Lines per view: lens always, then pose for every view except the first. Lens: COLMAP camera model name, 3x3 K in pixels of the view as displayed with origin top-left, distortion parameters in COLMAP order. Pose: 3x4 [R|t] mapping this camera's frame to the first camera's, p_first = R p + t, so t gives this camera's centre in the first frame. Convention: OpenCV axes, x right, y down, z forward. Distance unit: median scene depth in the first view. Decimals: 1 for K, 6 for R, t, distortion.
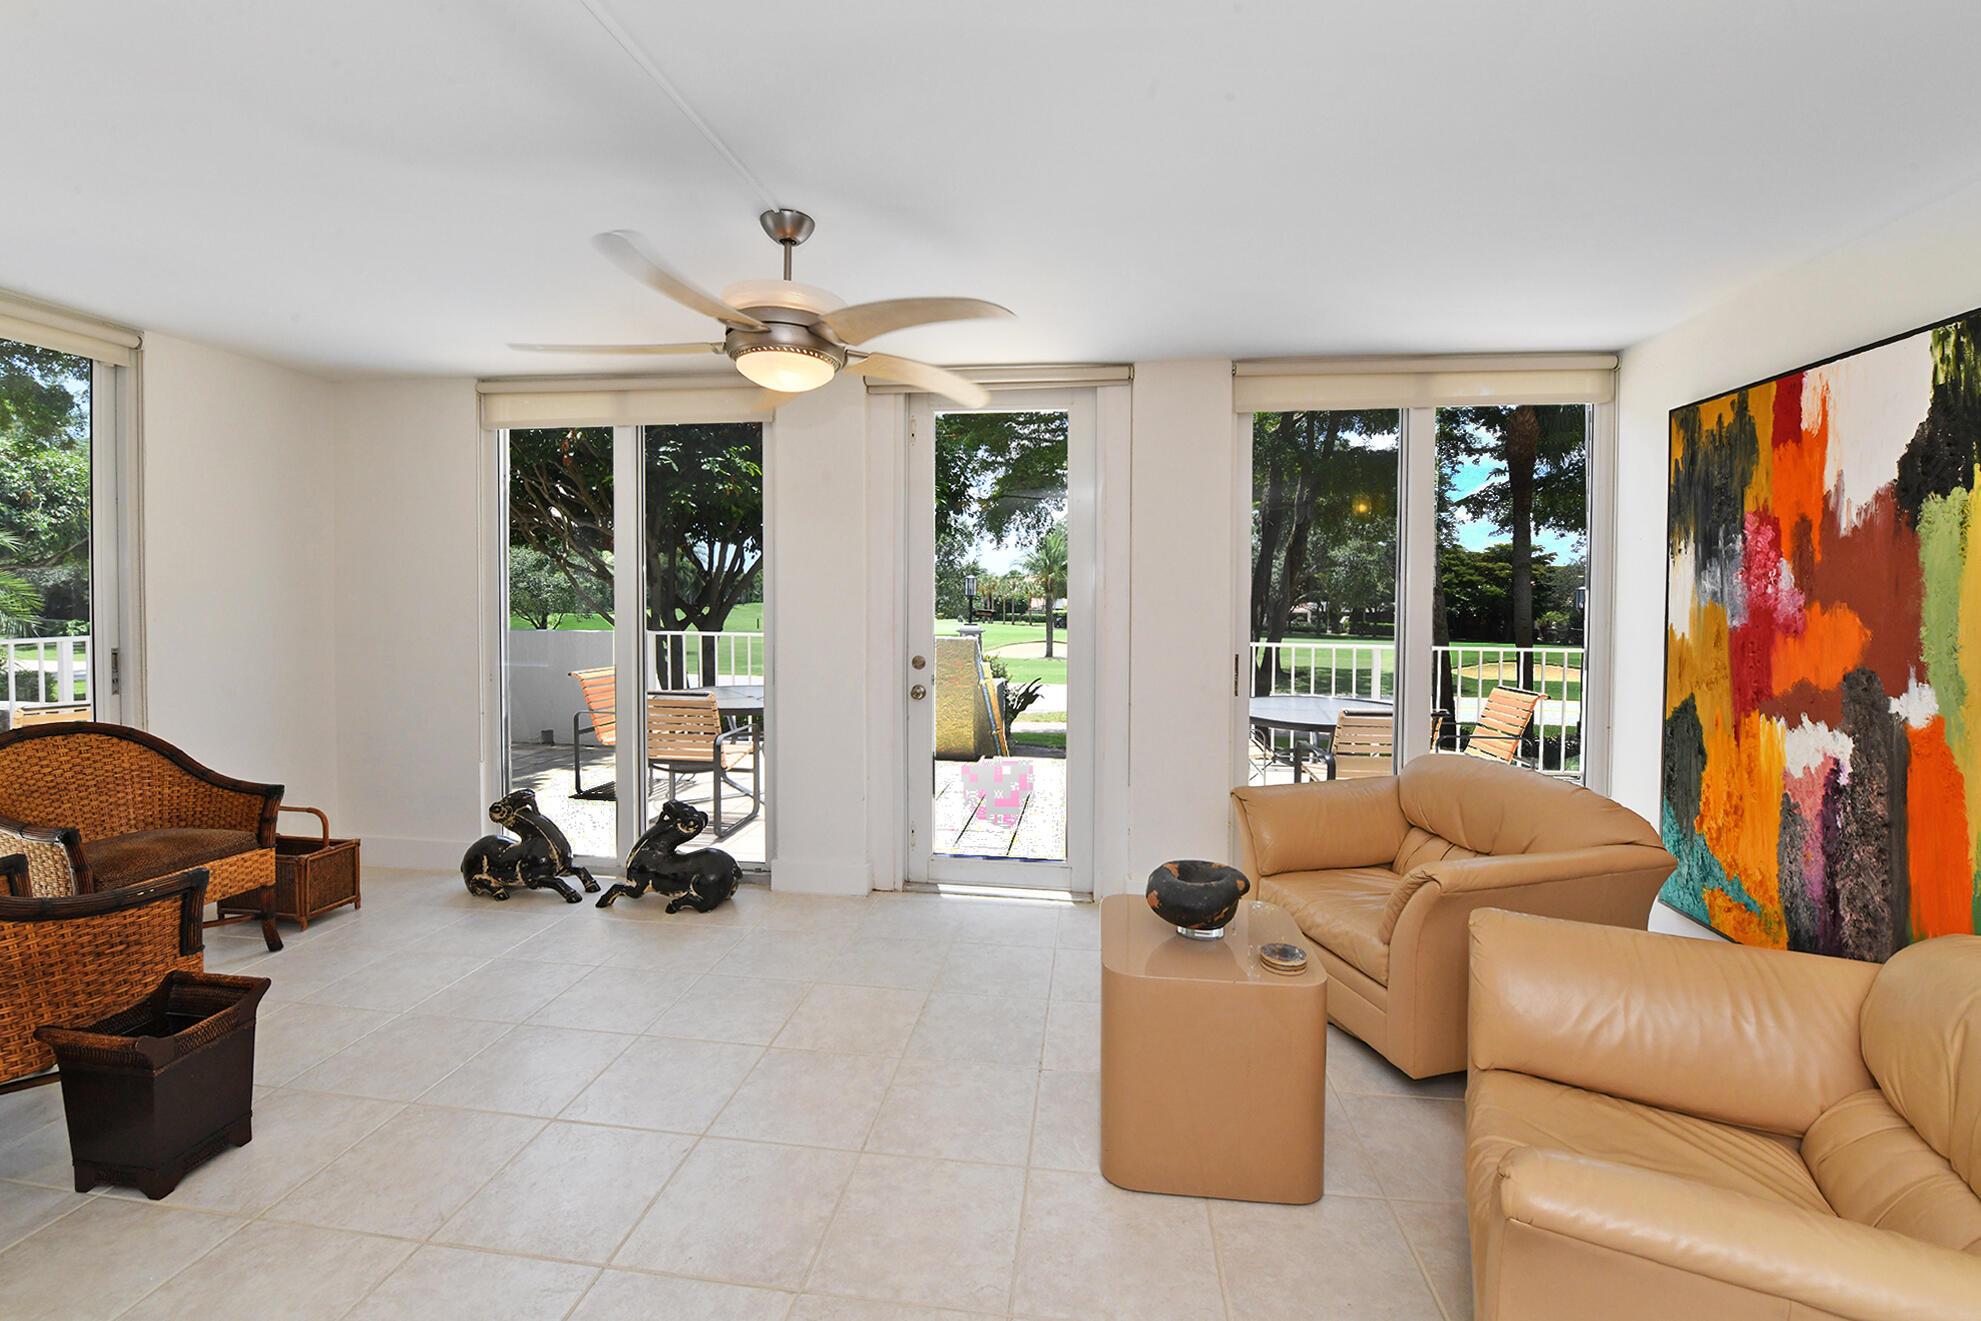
lens RADIAL K [[800.2, 0, 1005.0], [0, 800.2, 624.6], [0, 0, 1]] dist [-0.011902, -0.002444]
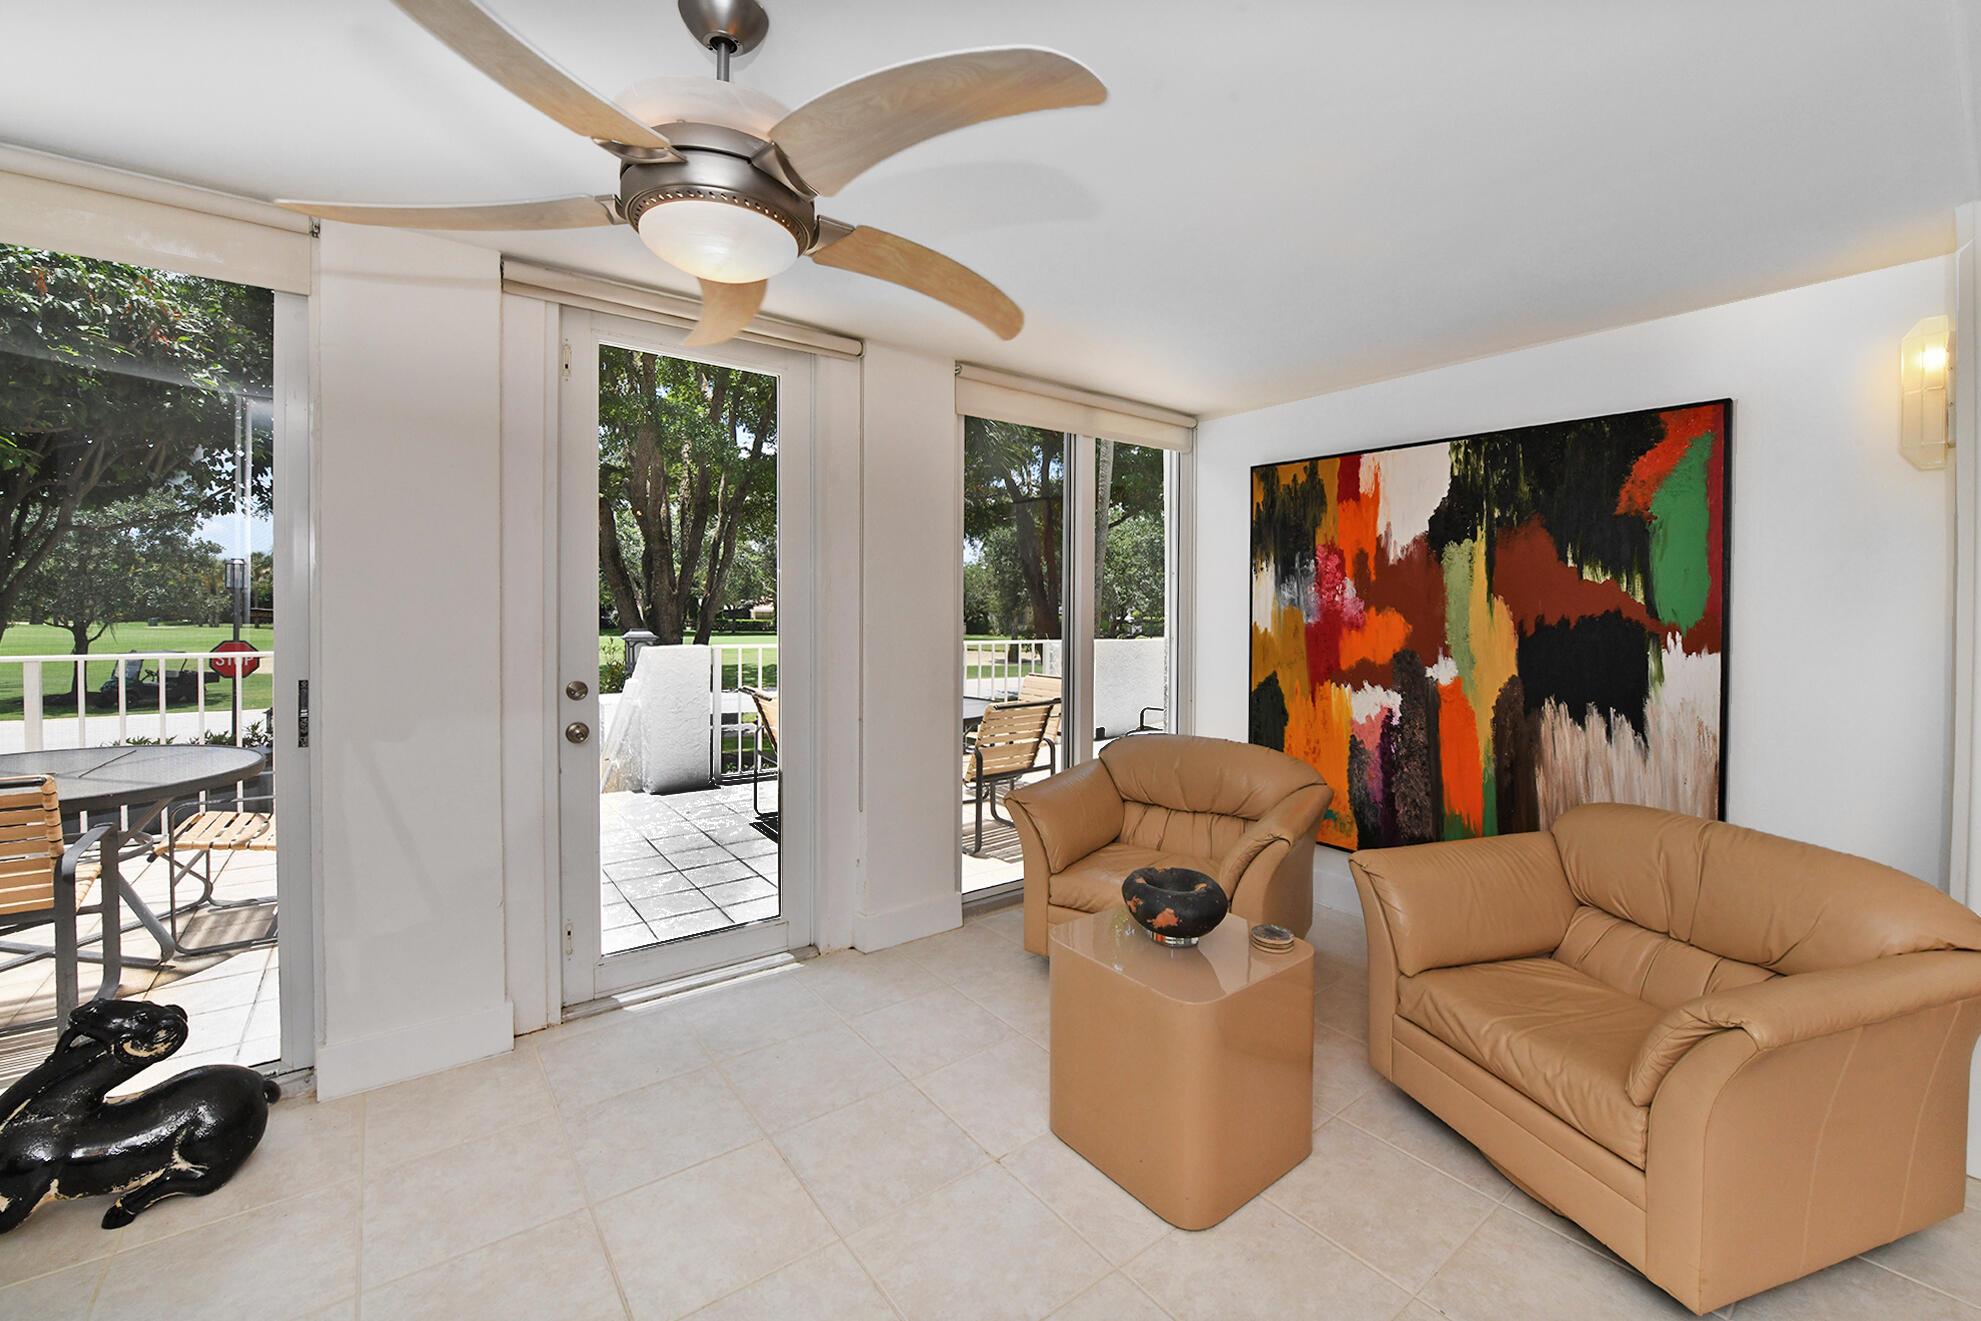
lens RADIAL K [[800.2, 0, 1014.1], [0, 800.2, 613.0], [0, 0, 1]] dist [-0.011902, -0.002444]
pose [[0.712017, -0.006902, 0.702128, -0.440054], [0.014284, 0.999887, -0.004656, -0.015776], [-0.702017, 0.013345, 0.712036, 0.311618]]
